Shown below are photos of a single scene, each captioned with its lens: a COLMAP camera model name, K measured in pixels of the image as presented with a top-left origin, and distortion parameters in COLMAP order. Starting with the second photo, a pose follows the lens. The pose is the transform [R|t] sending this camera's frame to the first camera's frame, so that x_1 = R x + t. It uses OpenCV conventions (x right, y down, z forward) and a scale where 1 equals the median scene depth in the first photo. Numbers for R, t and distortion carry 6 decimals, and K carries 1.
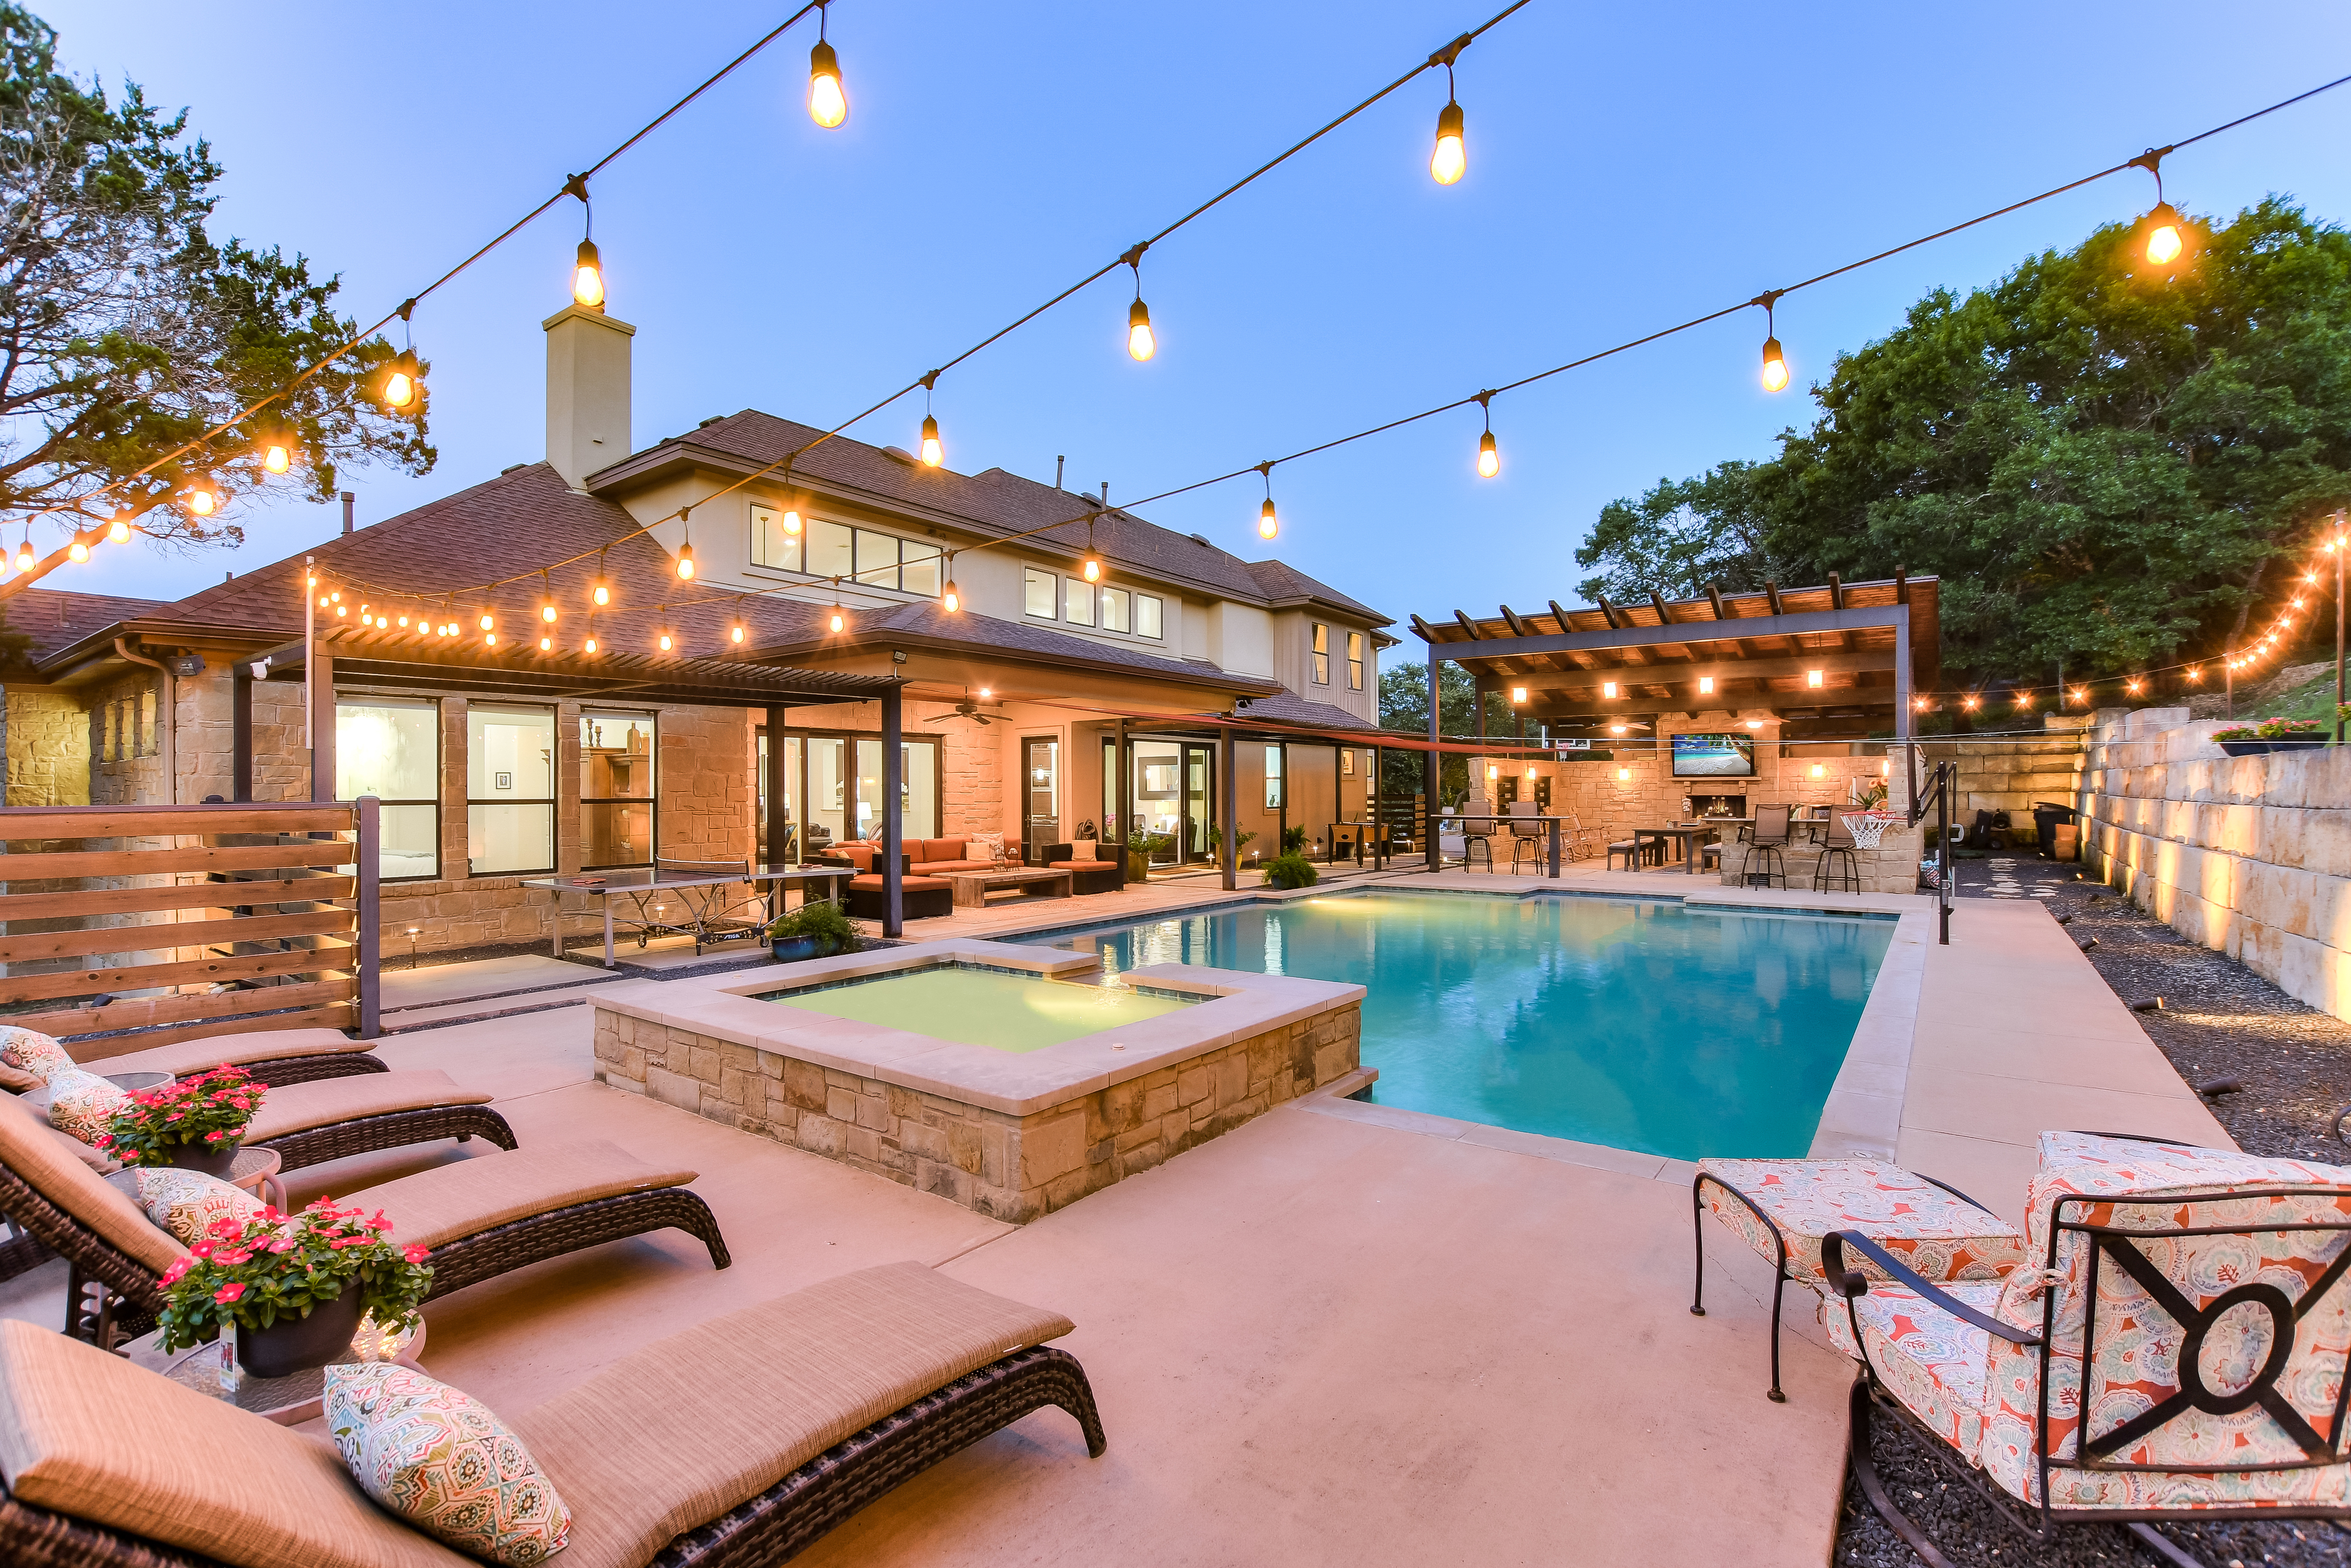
lens RADIAL K [[1067.5, 0, 1173.1], [0, 1067.5, 795.5], [0, 0, 1]] dist [-0.034599, 0.005277]
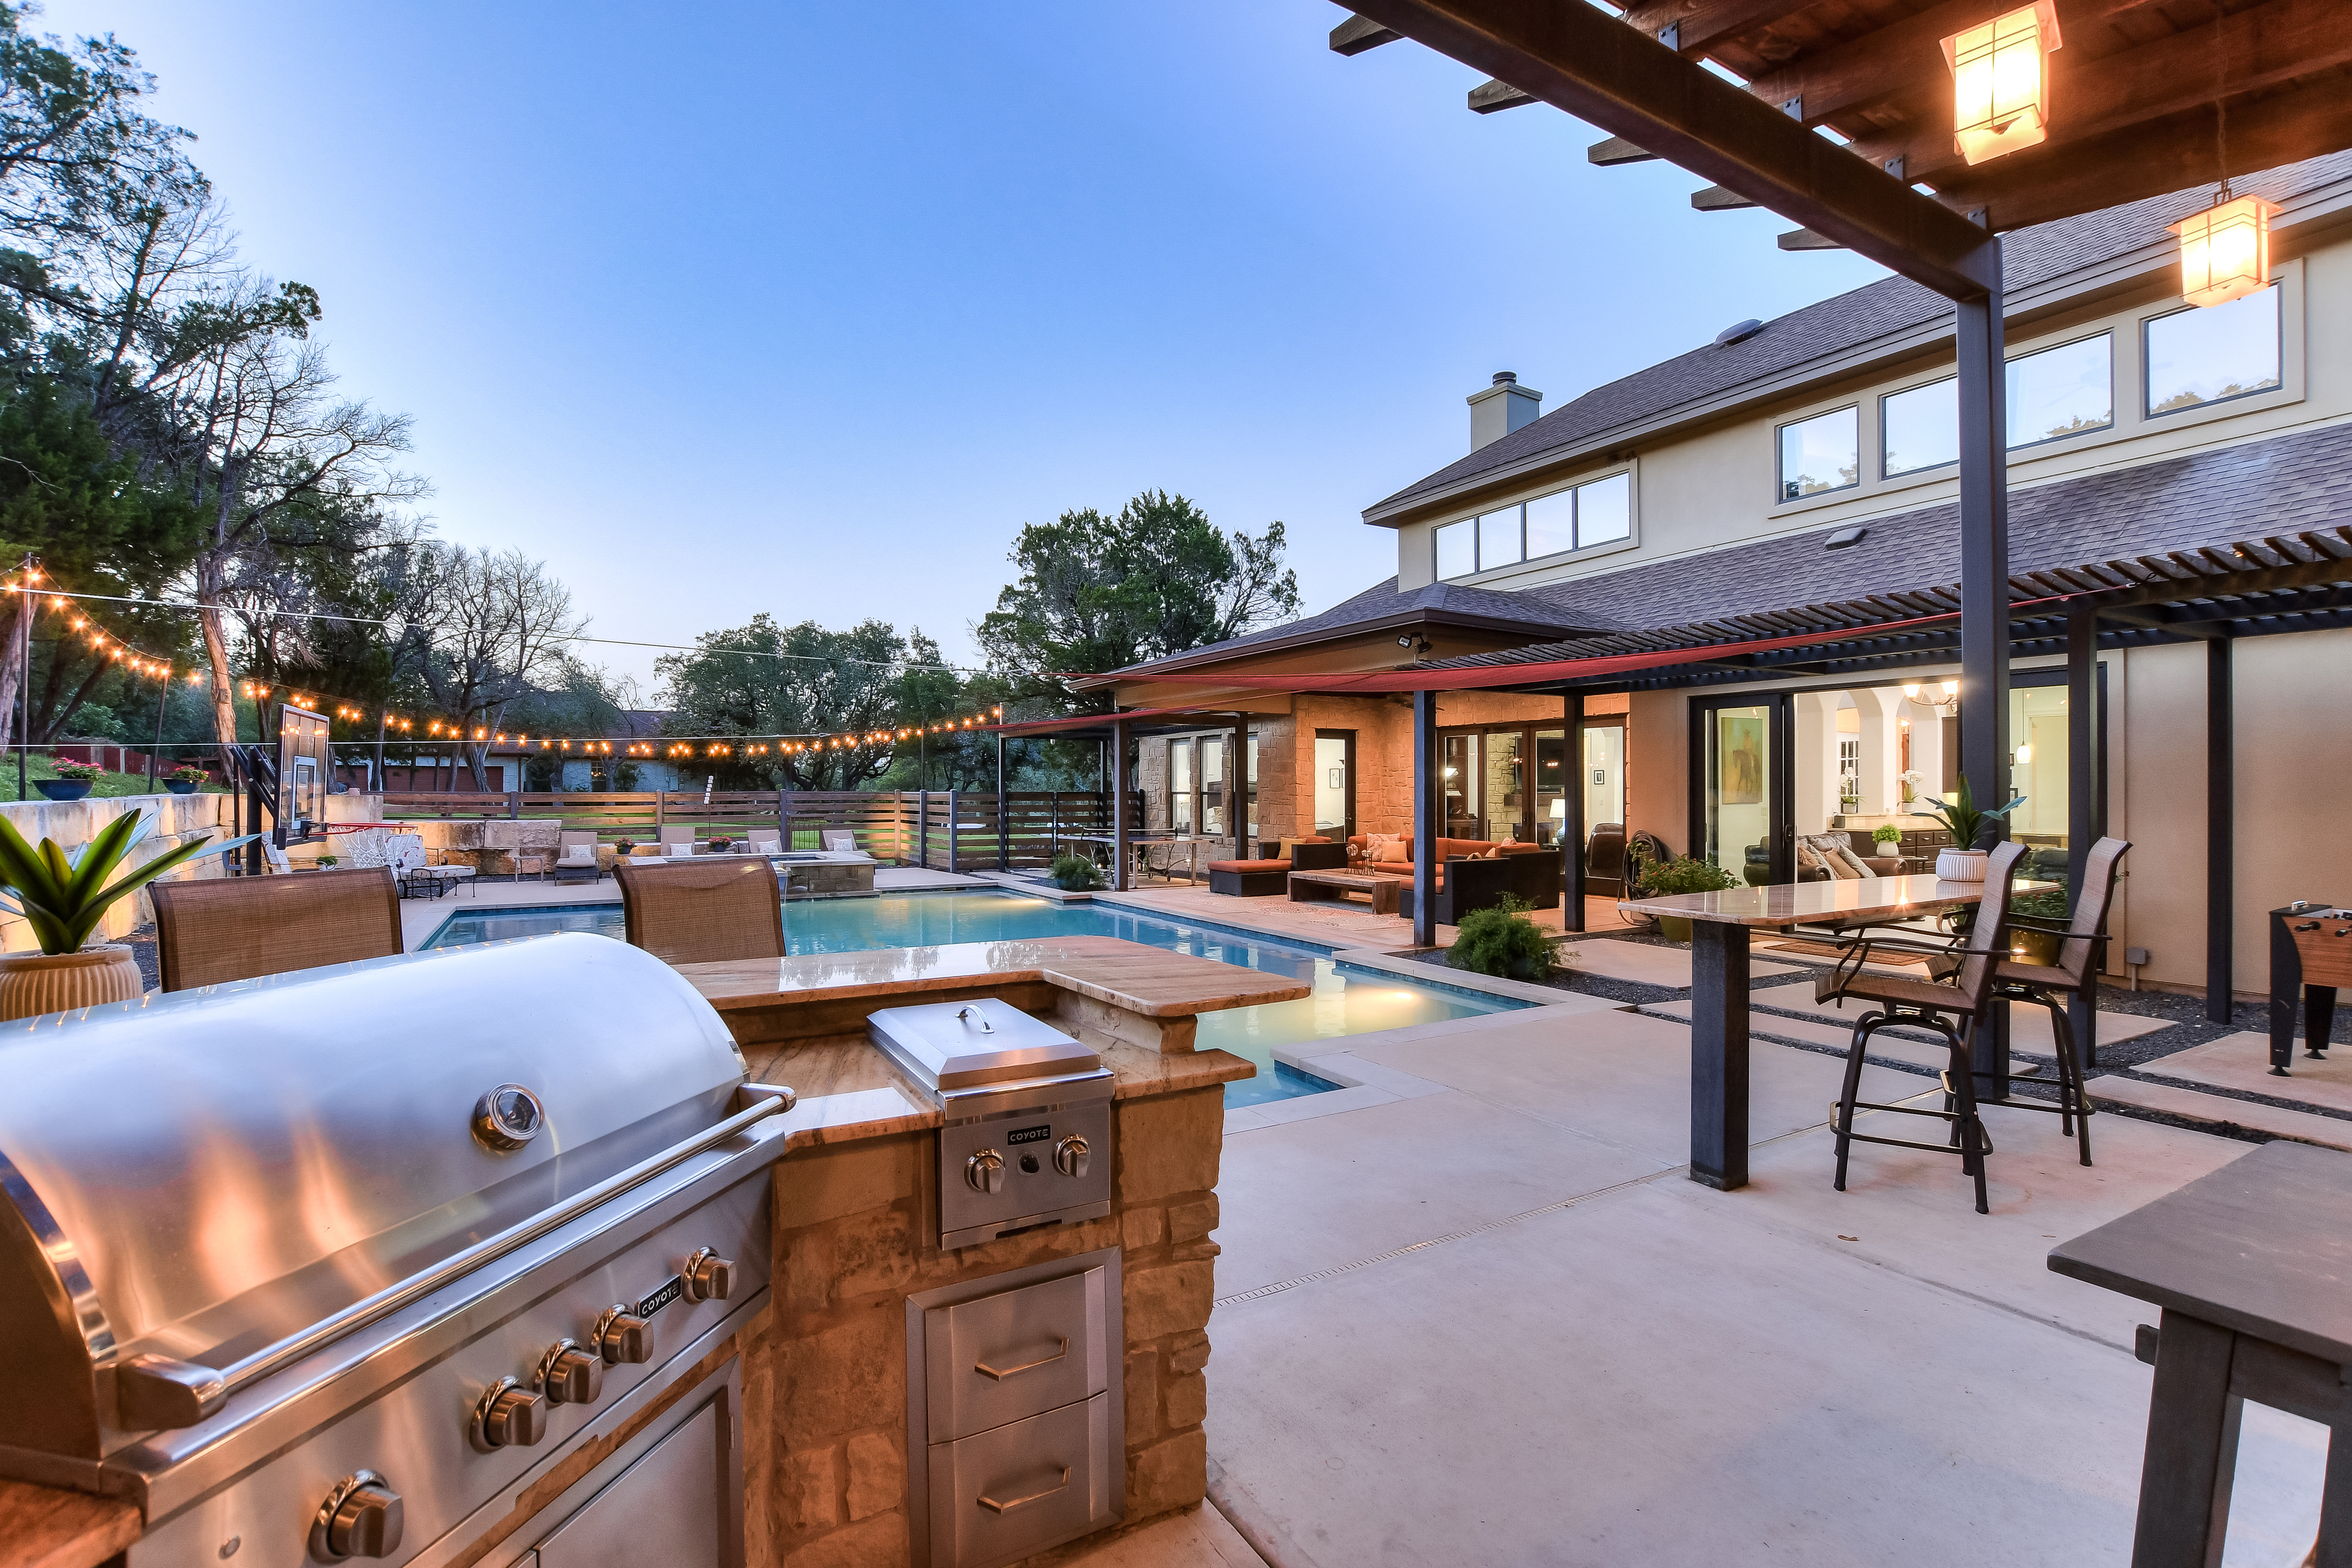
lens RADIAL K [[1067.9, 0, 1171.2], [0, 1067.9, 794.3], [0, 0, 1]] dist [-0.034599, 0.005277]
pose [[-0.408120, 0.008245, -0.912891, 0.591398], [-0.001406, 0.999952, 0.009660, -0.005009], [0.912927, 0.005226, -0.408089, 0.963573]]
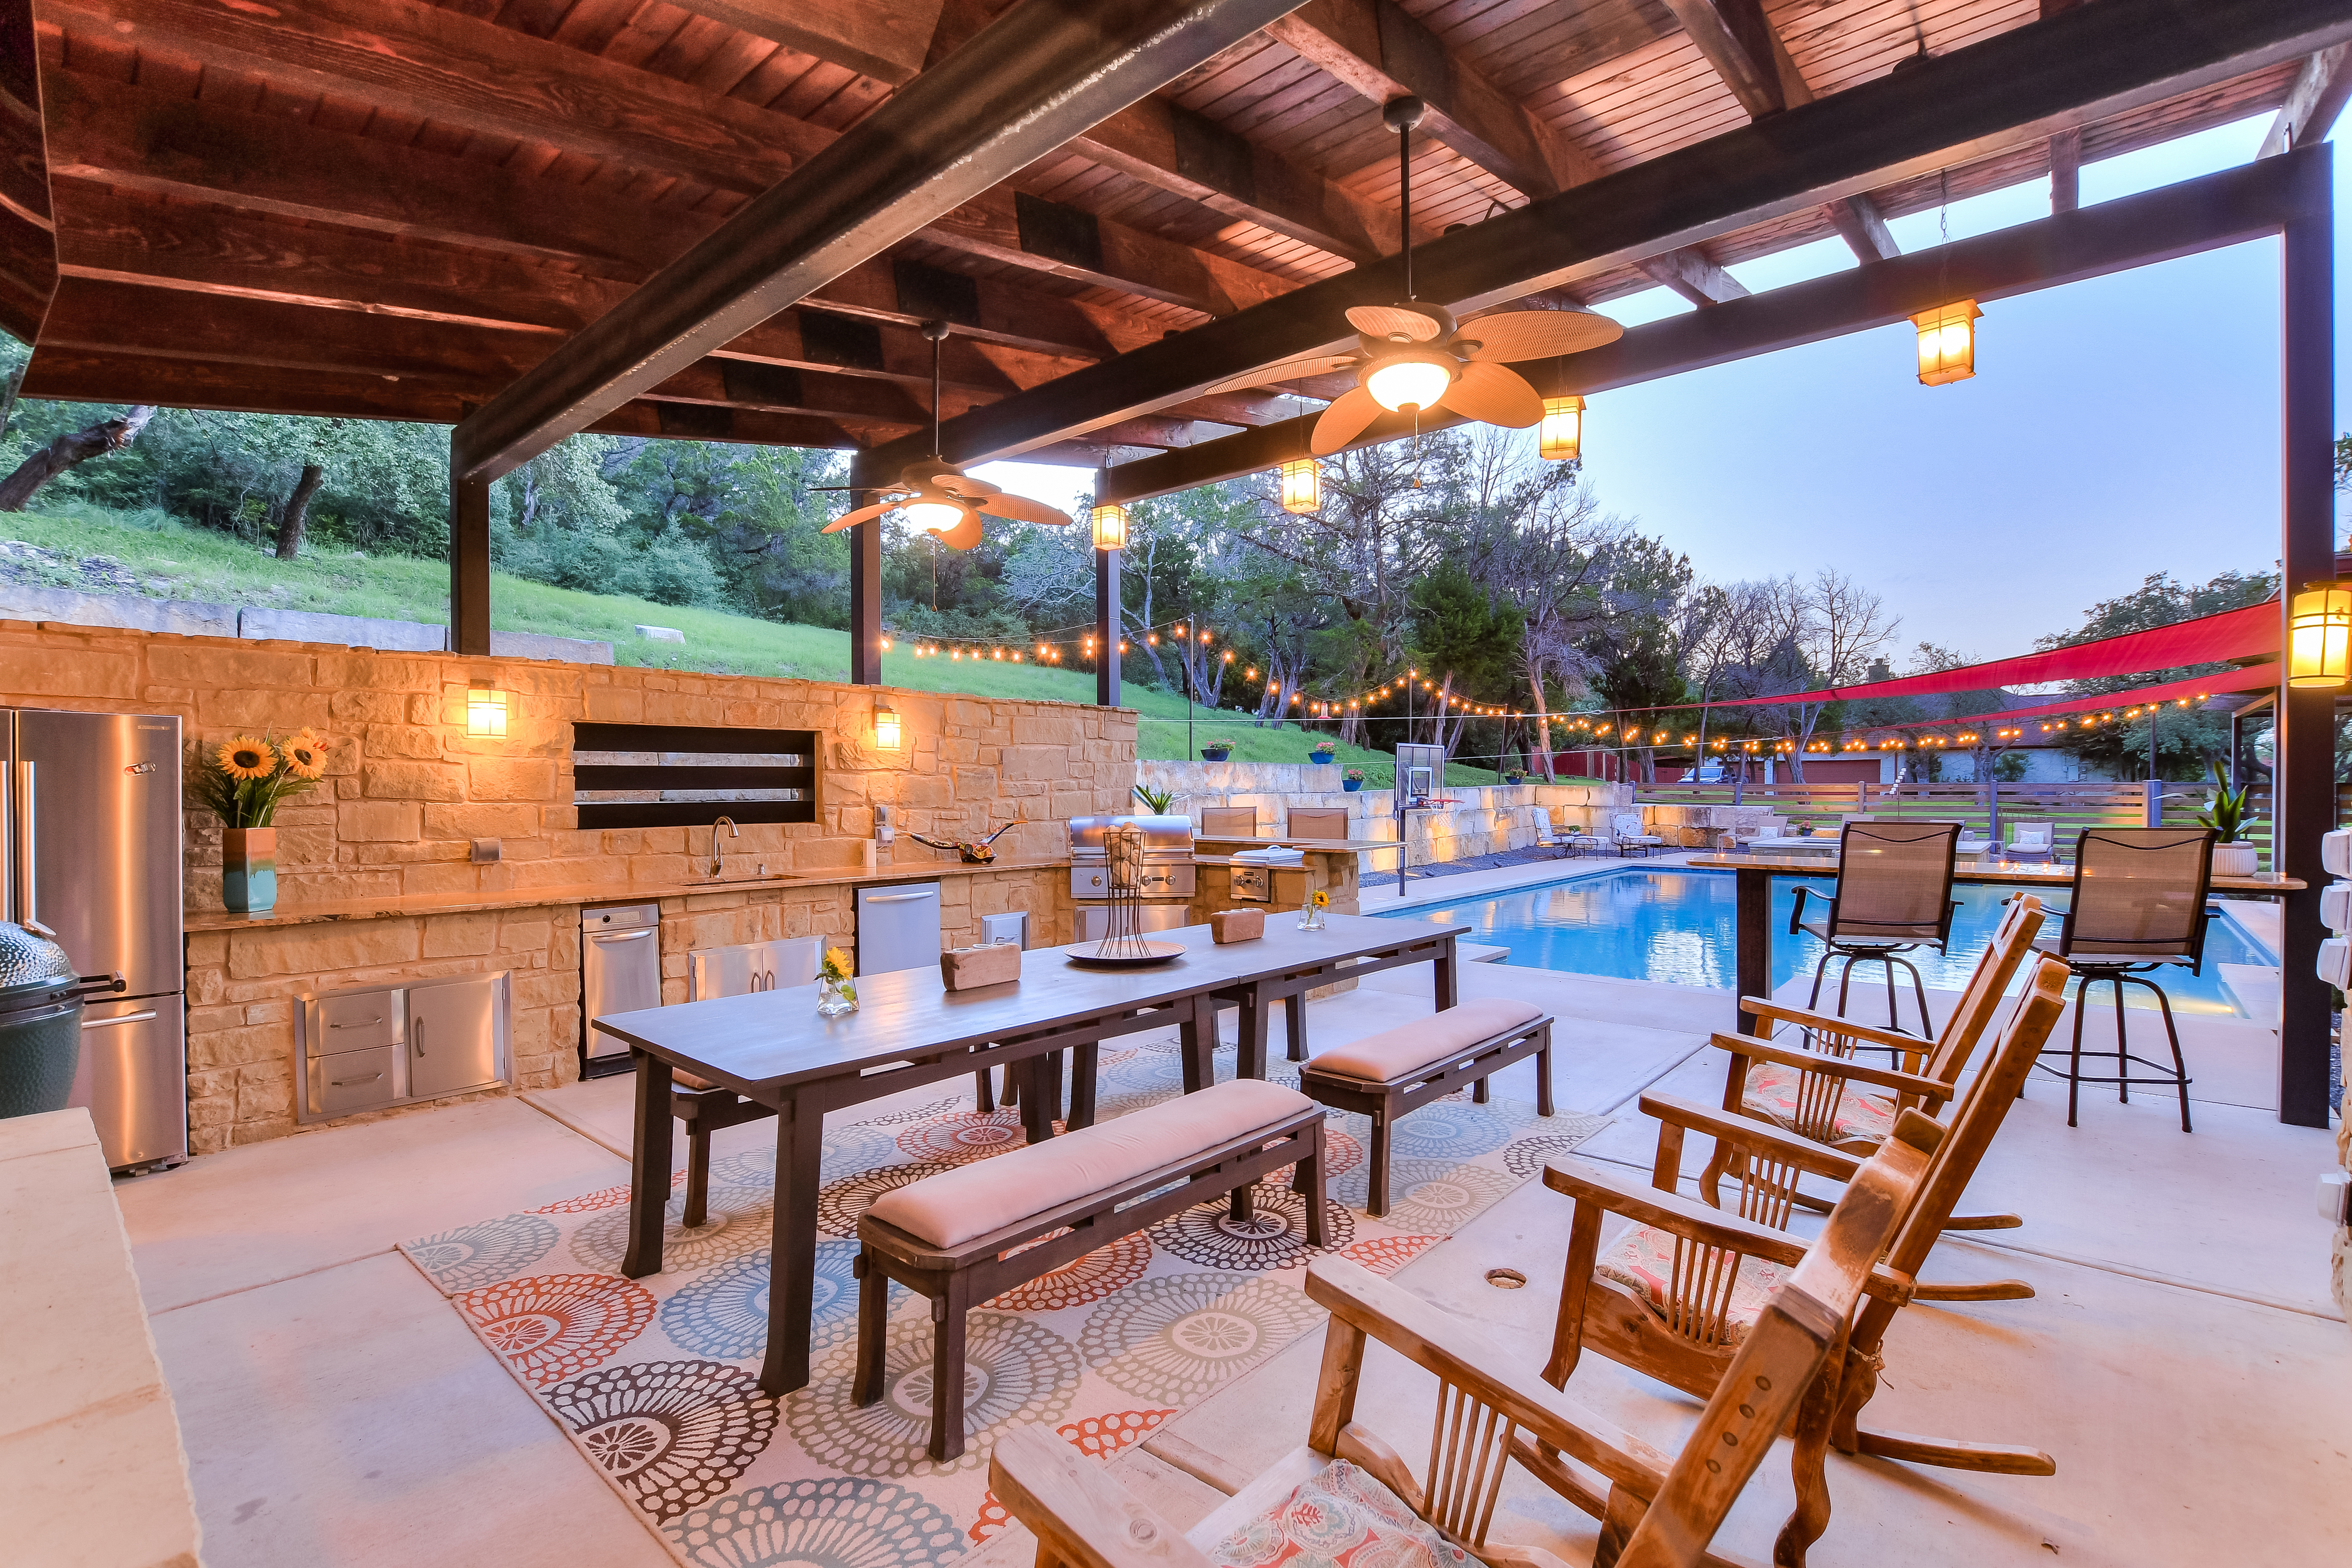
lens RADIAL K [[1067.9, 0, 1171.5], [0, 1067.9, 795.9], [0, 0, 1]] dist [-0.034599, 0.005277]
pose [[-0.996421, 0.007439, 0.084206, 0.498246], [0.008652, 0.999864, 0.014056, -0.005610], [-0.084089, 0.014735, -0.996349, 1.304994]]
